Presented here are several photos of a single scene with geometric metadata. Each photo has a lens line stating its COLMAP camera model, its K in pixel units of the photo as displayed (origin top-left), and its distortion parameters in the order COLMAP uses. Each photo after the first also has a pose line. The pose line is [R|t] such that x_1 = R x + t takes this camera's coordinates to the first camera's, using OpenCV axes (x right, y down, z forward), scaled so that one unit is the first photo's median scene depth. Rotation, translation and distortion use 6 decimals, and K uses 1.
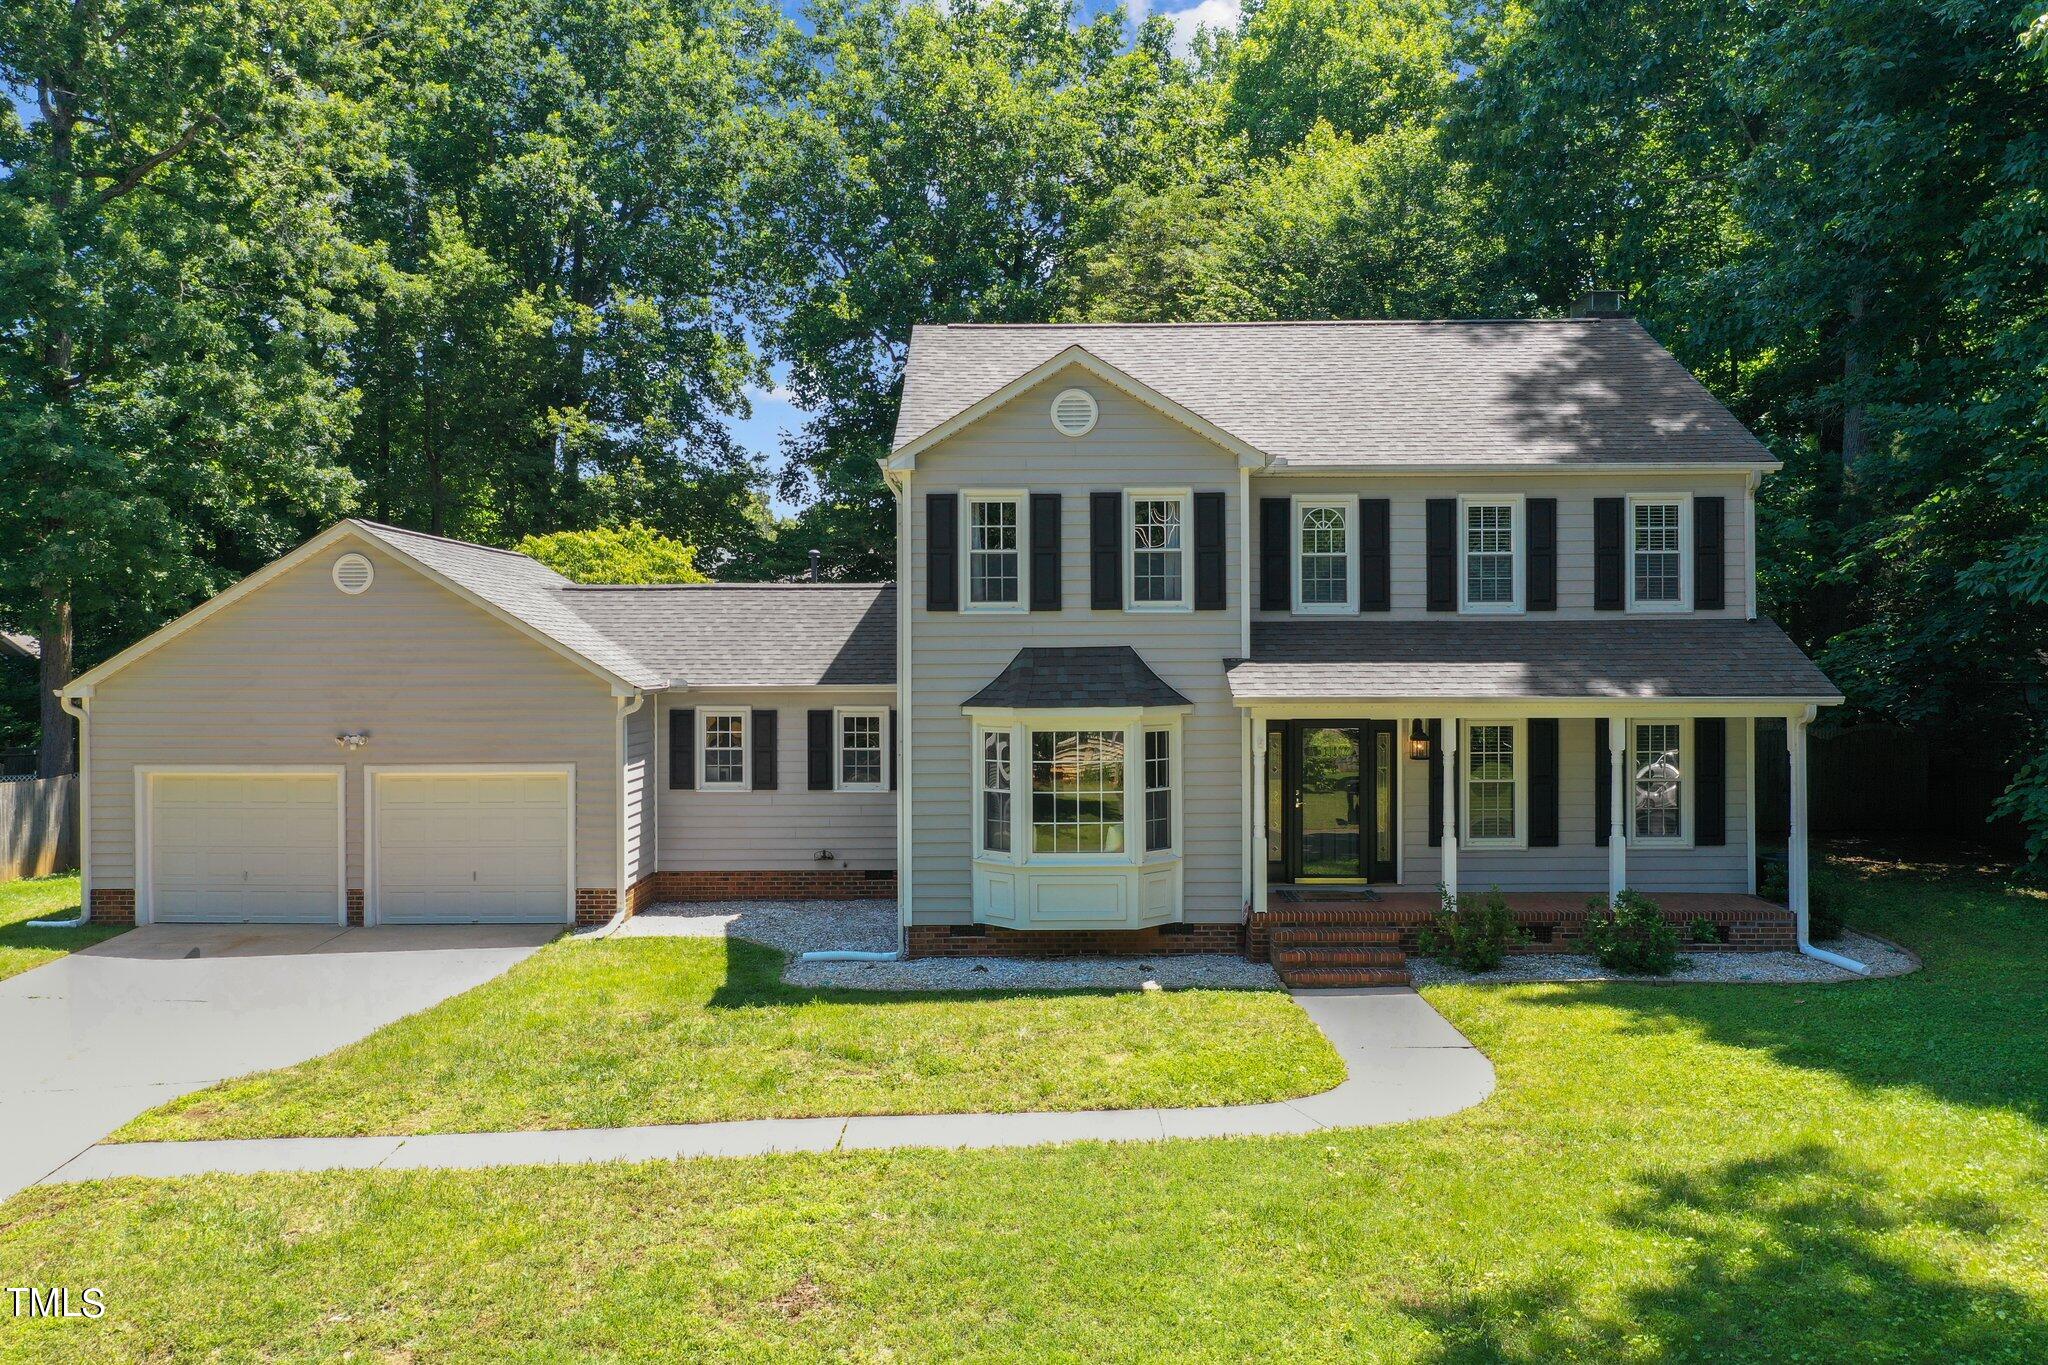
lens RADIAL K [[1626.0, 0, 1024.0], [0, 1626.0, 682.5], [0, 0, 1]] dist [0.002240, 0.001187]
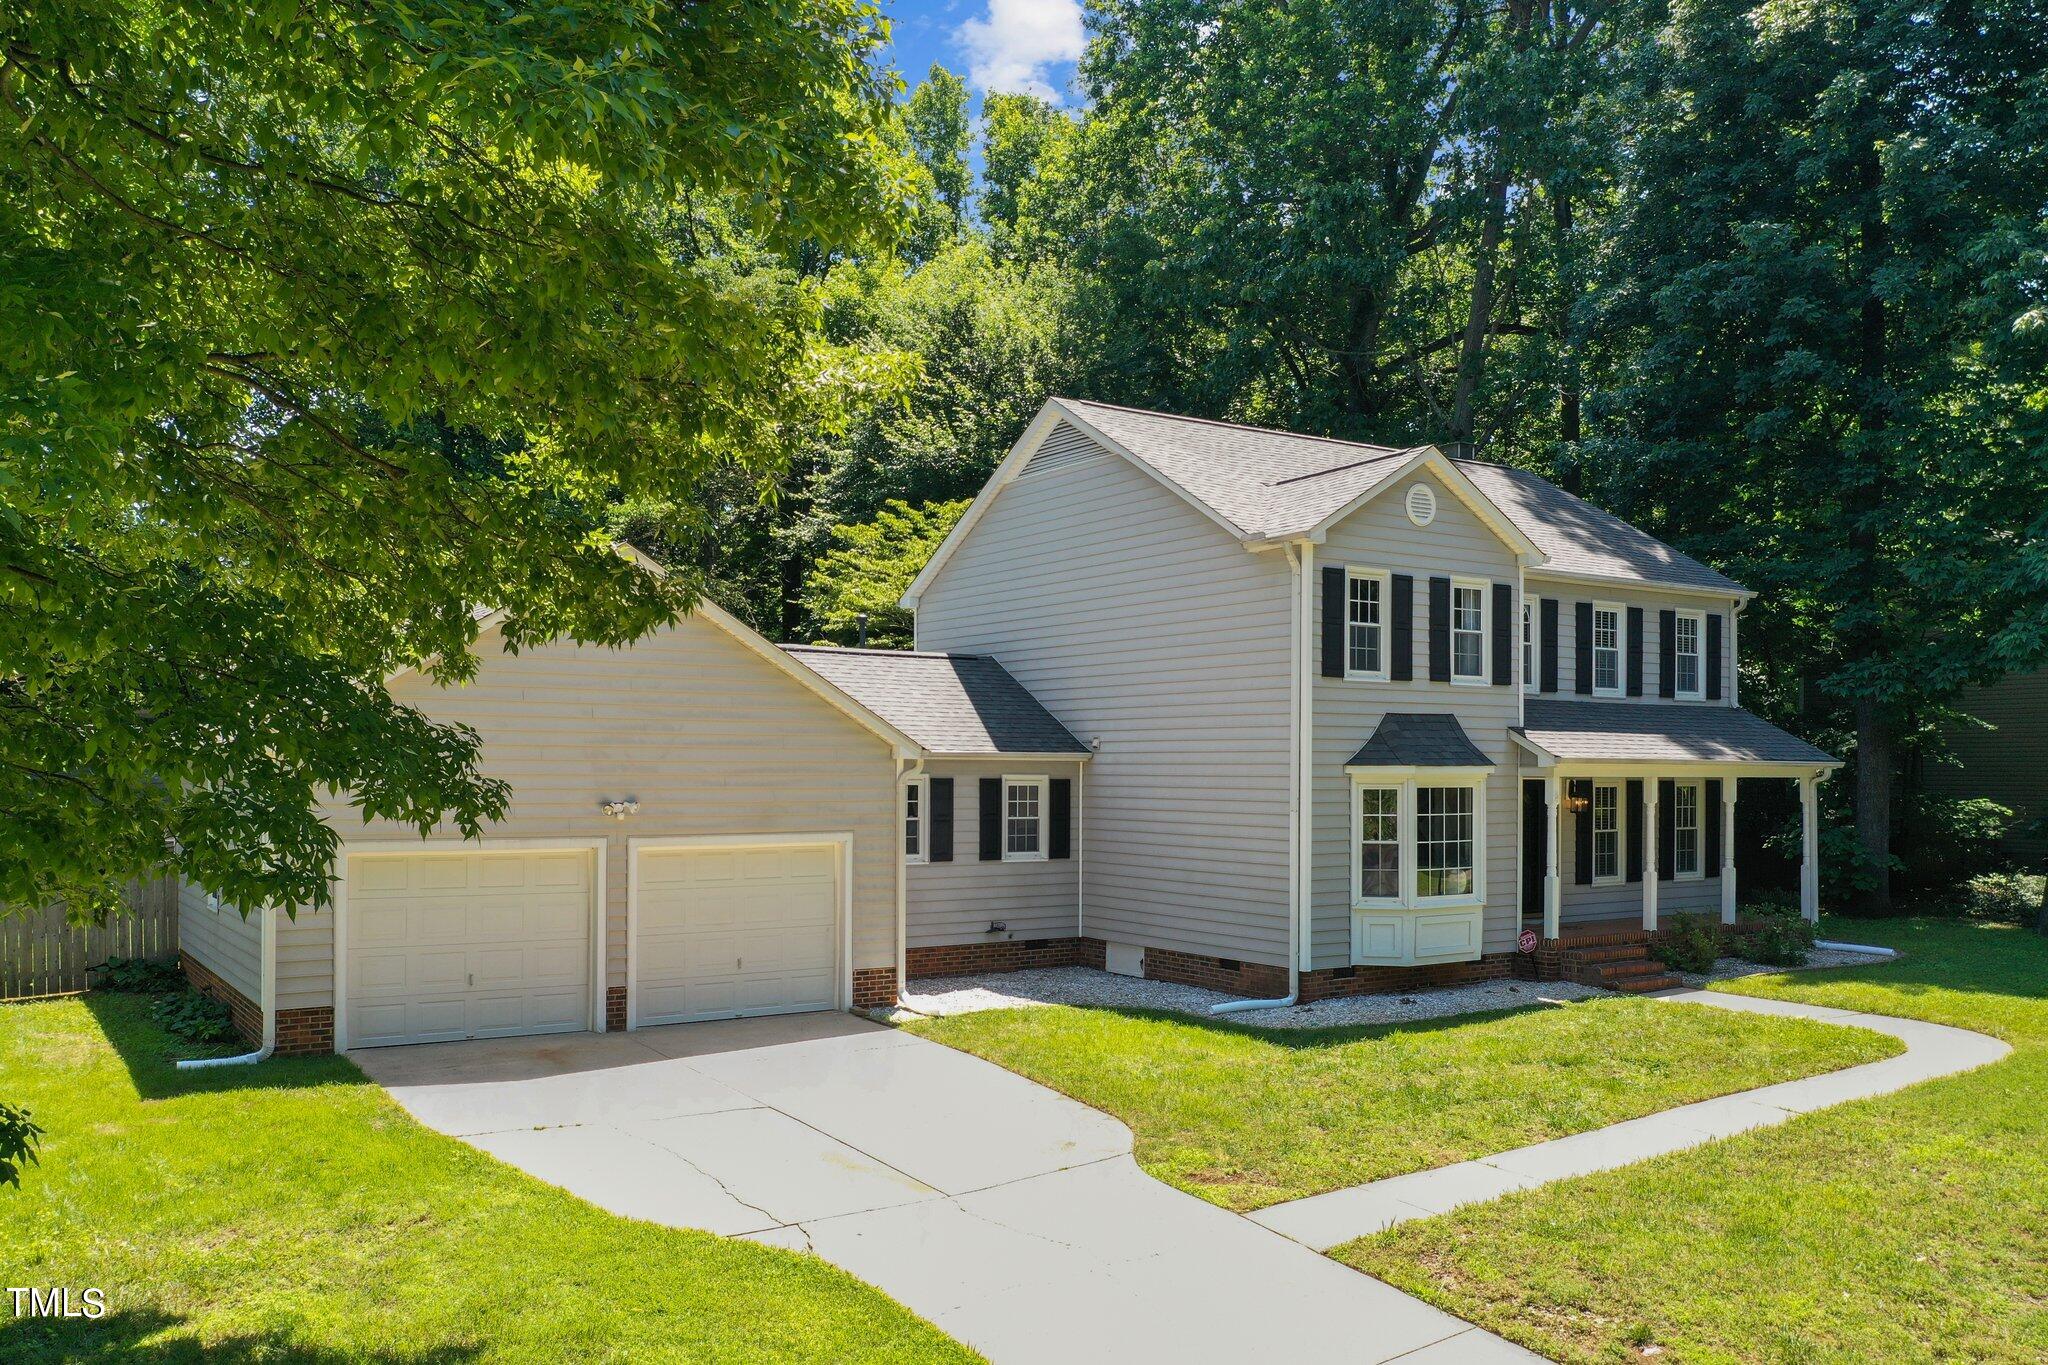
lens RADIAL K [[1663.4, 0, 1024.3], [0, 1663.4, 789.4], [0, 0, 1]] dist [-0.001957, -0.001345]
pose [[0.823998, 0.000814, 0.566592, -0.839951], [0.002254, 0.999986, -0.004716, 0.035287], [-0.566588, 0.005163, 0.823985, 0.206689]]
